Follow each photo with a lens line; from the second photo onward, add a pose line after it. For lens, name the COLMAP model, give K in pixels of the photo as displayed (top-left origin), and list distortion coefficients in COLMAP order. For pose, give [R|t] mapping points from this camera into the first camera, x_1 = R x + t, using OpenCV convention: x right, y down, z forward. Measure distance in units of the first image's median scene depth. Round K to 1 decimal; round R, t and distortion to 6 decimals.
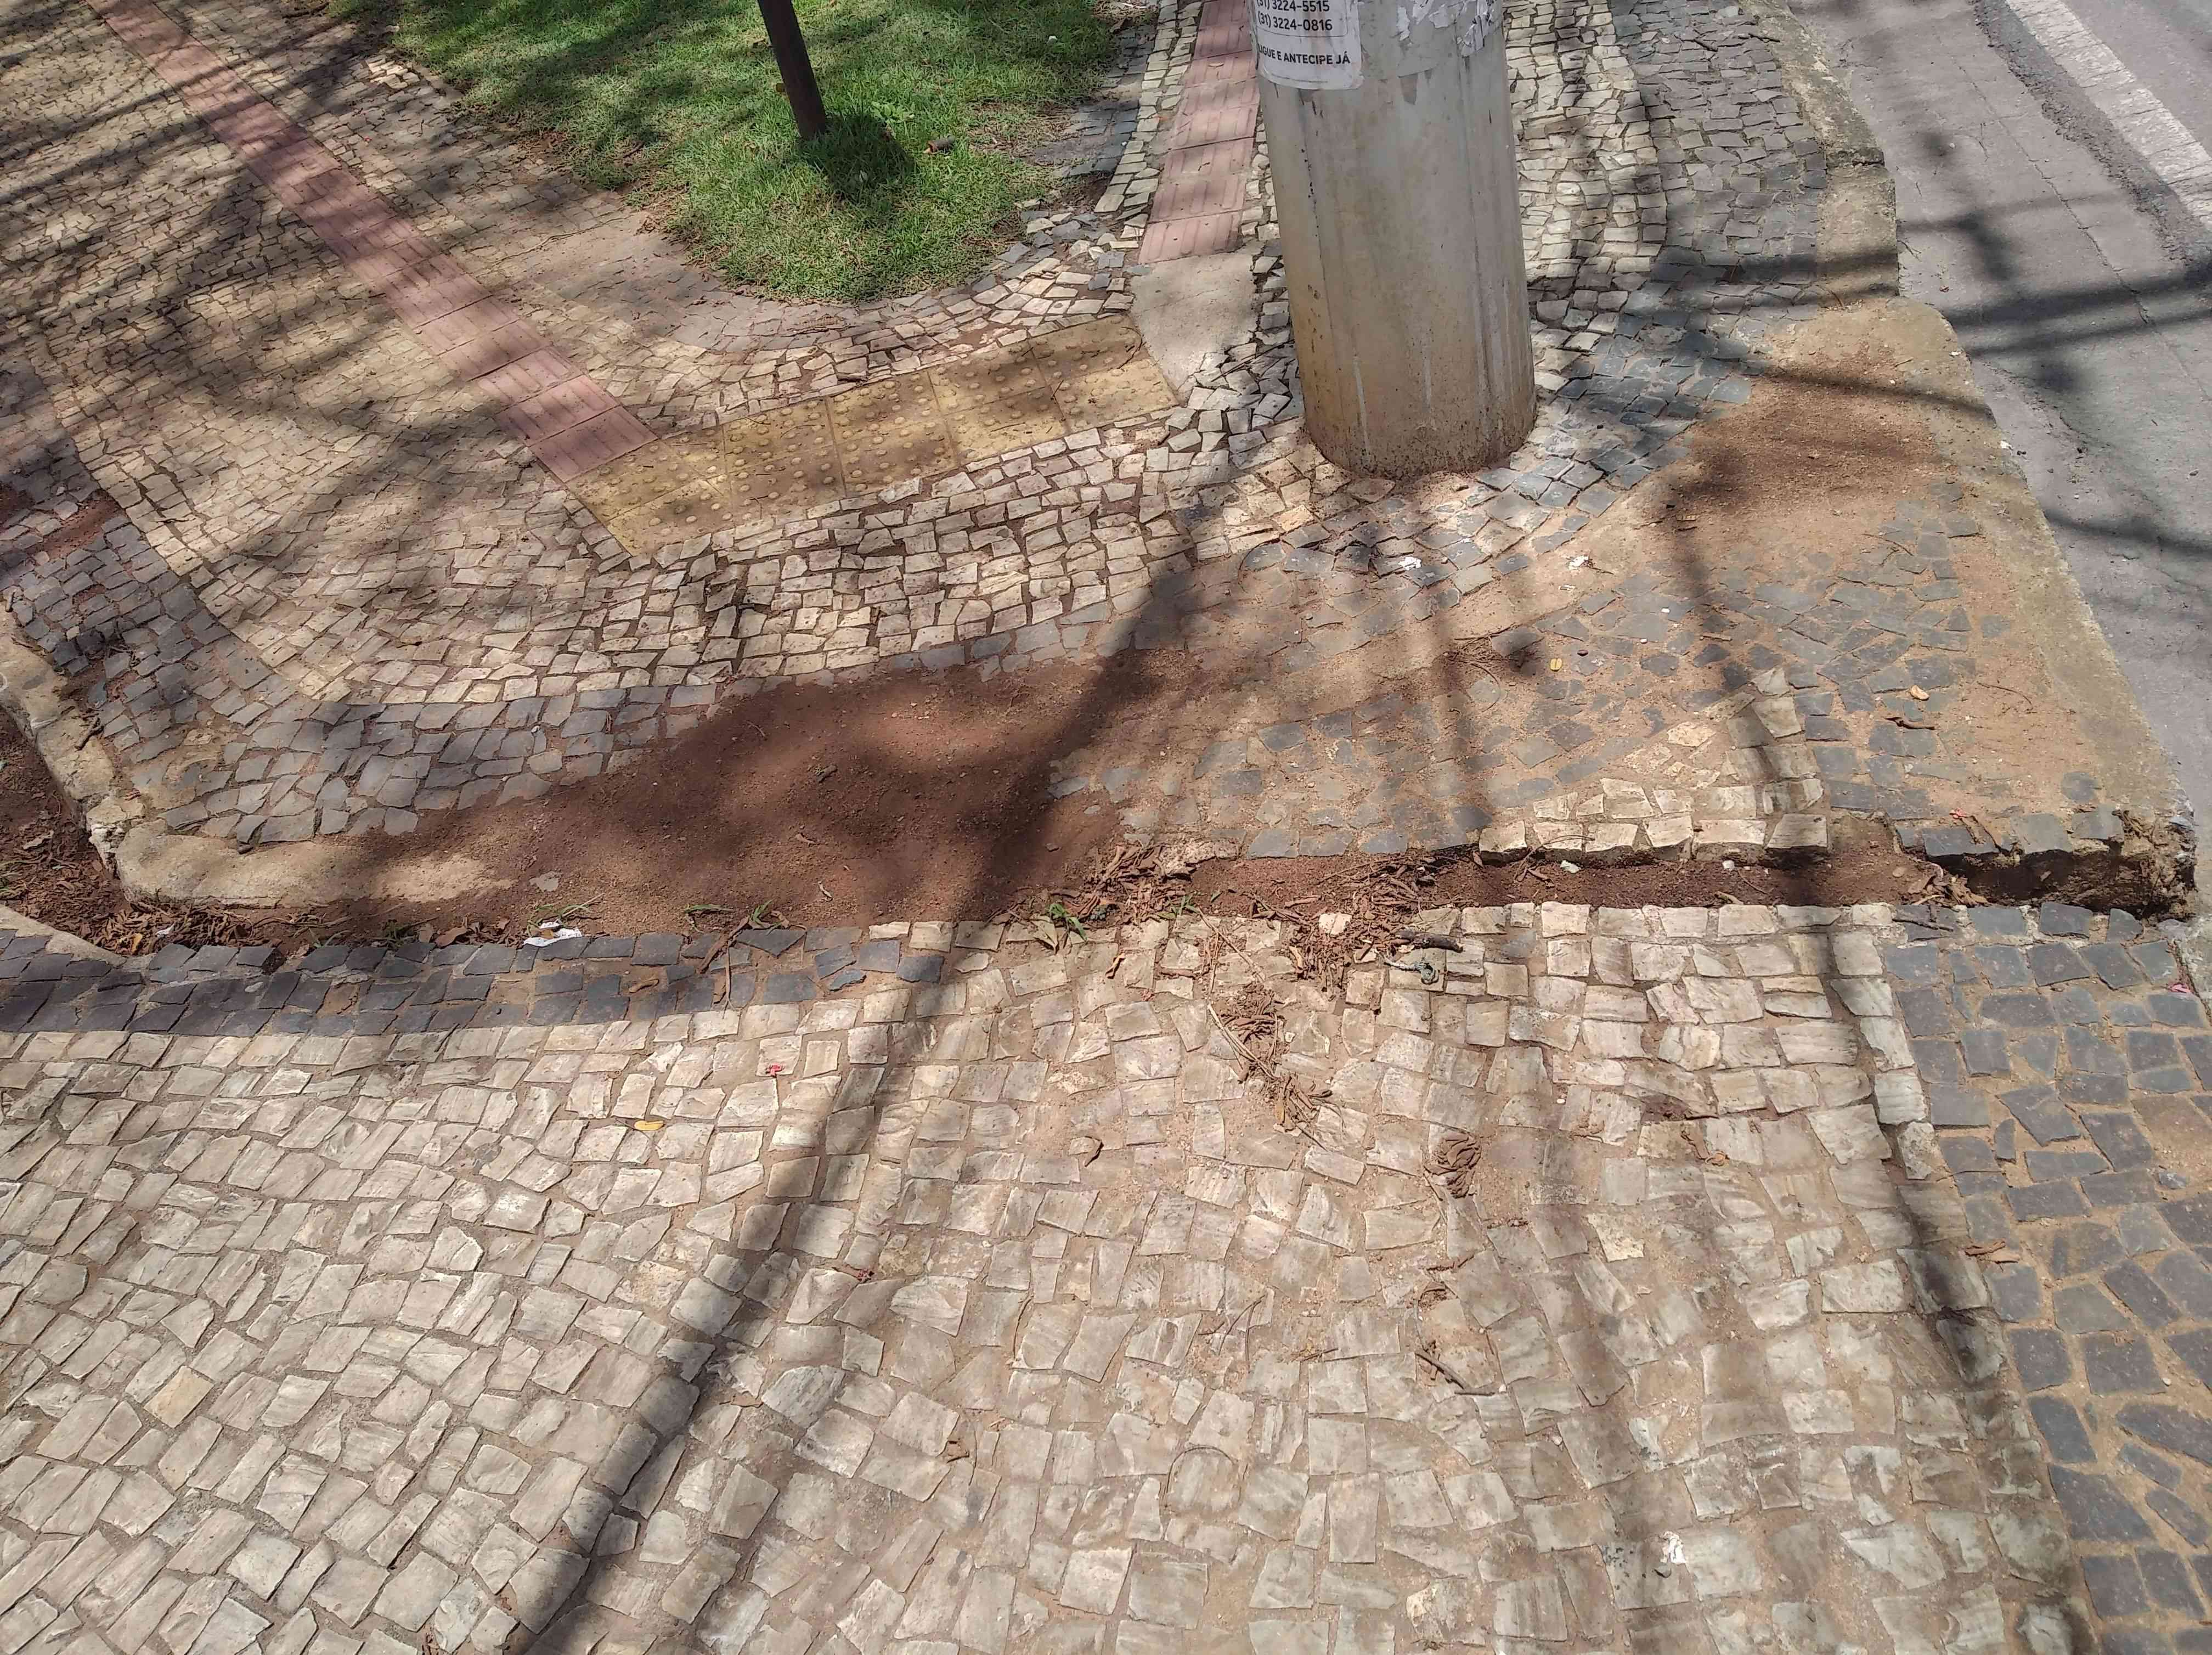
lens RADIAL K [[1697.3, 0, 1106.0], [0, 1697.3, 827.5], [0, 0, 1]] dist [0.092158, -0.175048]
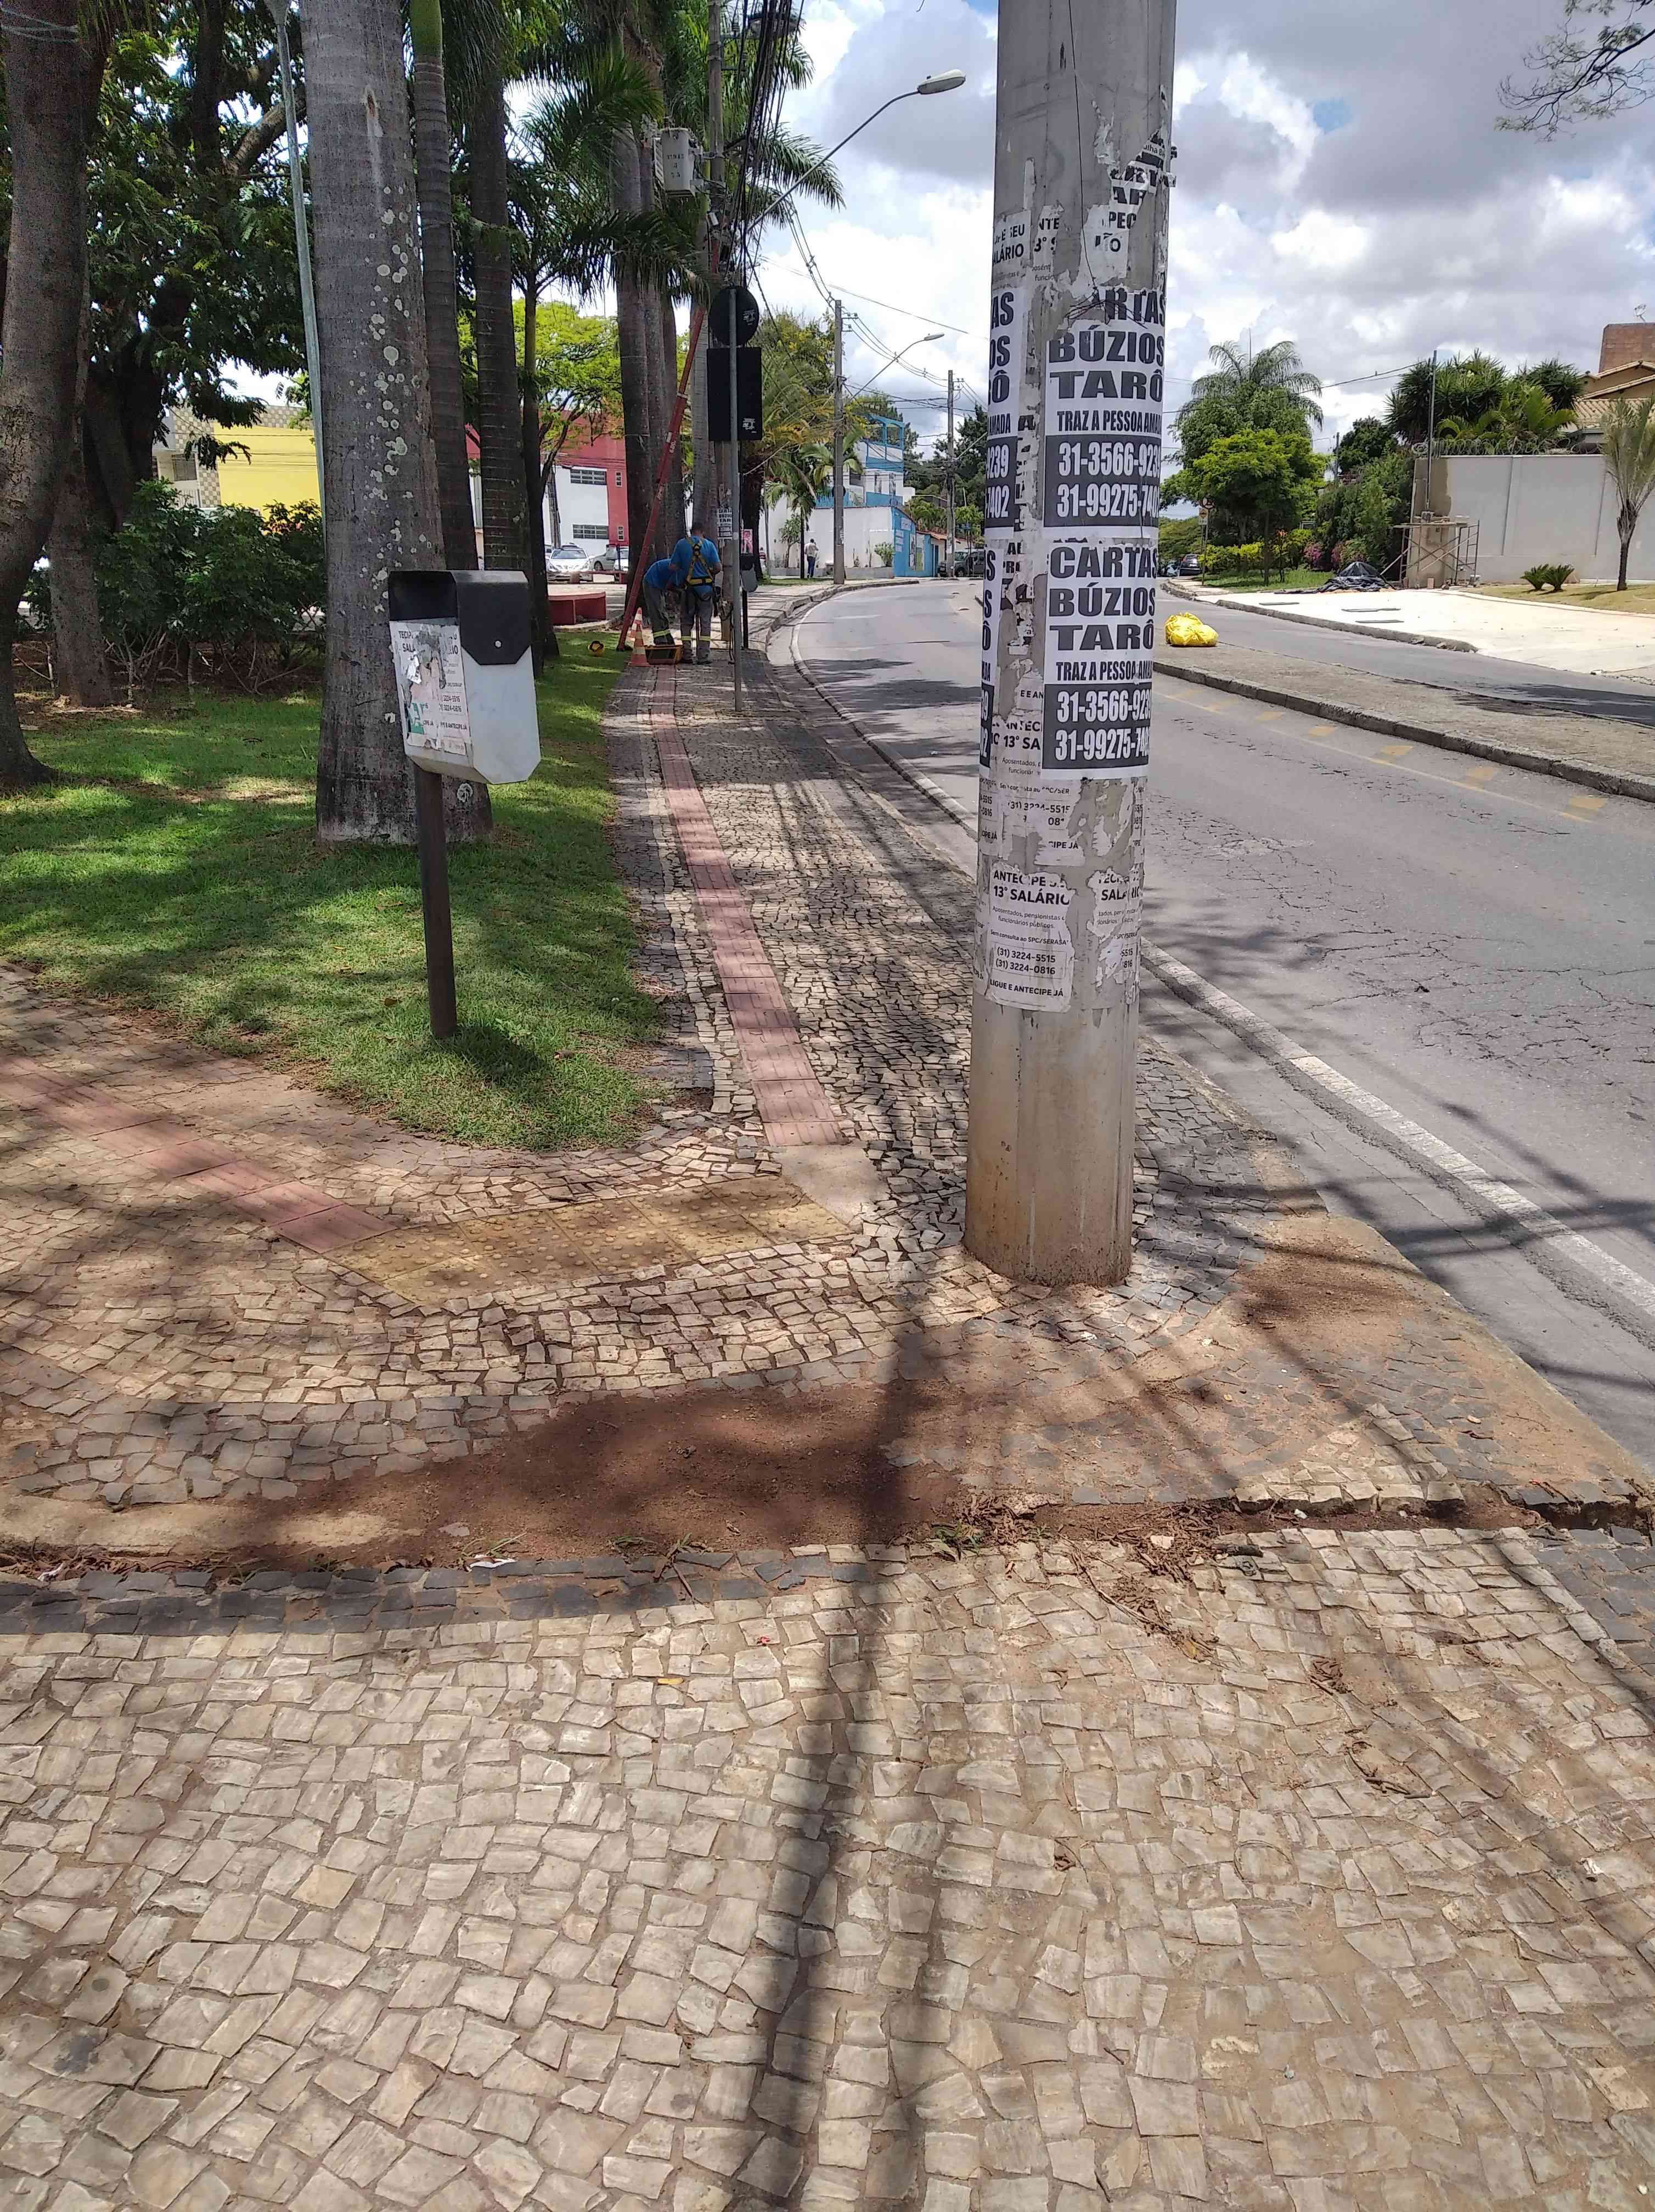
lens RADIAL K [[1697.3, 0, 866.9], [0, 1697.3, 1086.9], [0, 0, 1]] dist [0.092158, -0.175048]
pose [[0.942148, 0.128884, 0.309427, -0.470292], [0.016456, 0.904226, -0.426737, 0.261127], [-0.334792, 0.407142, 0.849794, -0.179481]]
